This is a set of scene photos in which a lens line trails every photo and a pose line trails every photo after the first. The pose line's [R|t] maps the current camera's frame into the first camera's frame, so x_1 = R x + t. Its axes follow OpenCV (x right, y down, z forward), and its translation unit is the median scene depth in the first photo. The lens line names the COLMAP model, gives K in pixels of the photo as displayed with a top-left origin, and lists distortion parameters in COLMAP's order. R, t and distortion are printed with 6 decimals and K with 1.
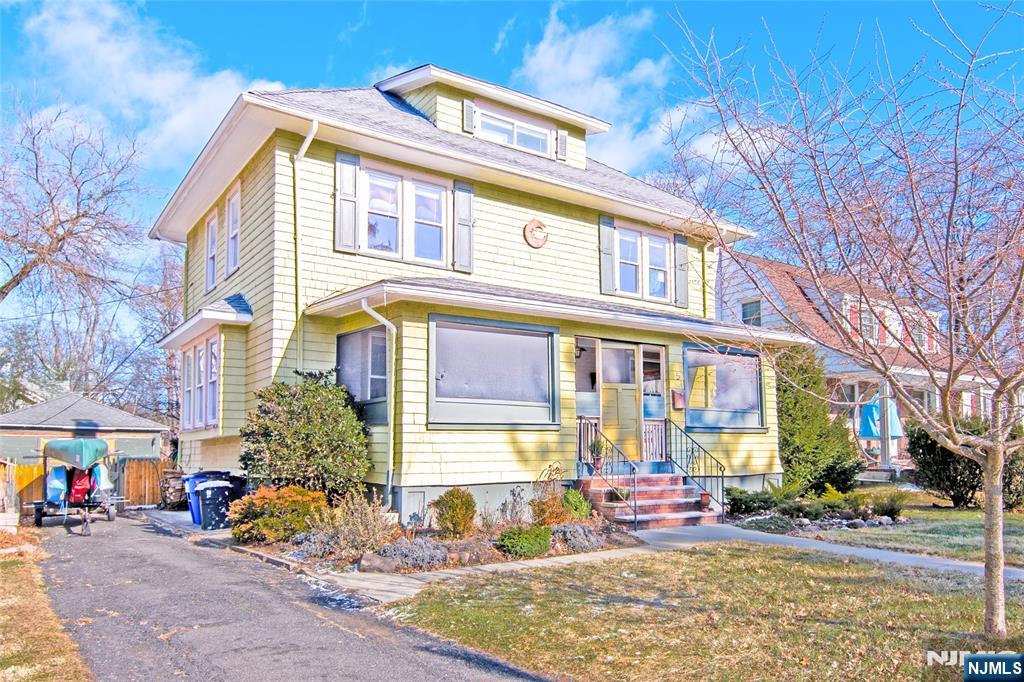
lens RADIAL K [[715.1, 0, 512.0], [0, 715.1, 341.0], [0, 0, 1]] dist [-0.004728, -0.000898]
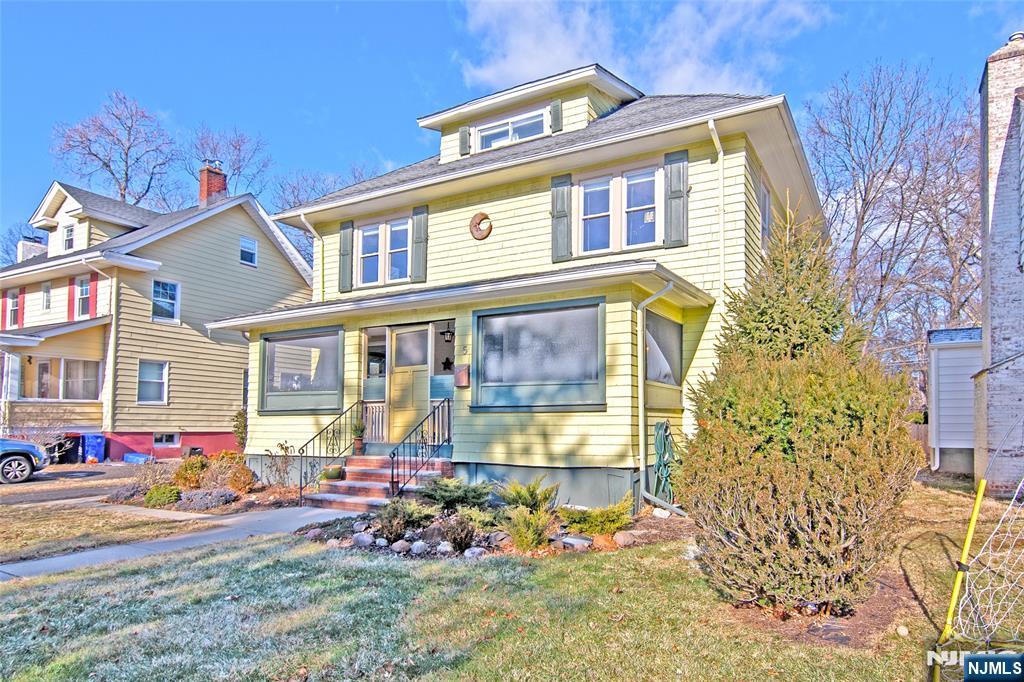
lens RADIAL K [[607.7, 0, 550.5], [0, 607.7, 345.7], [0, 0, 1]] dist [0.002711, -0.023856]
pose [[0.461371, -0.110843, -0.880256, 0.913555], [0.130006, 0.989902, -0.056510, 0.095568], [0.877630, -0.088367, 0.471123, 0.700821]]
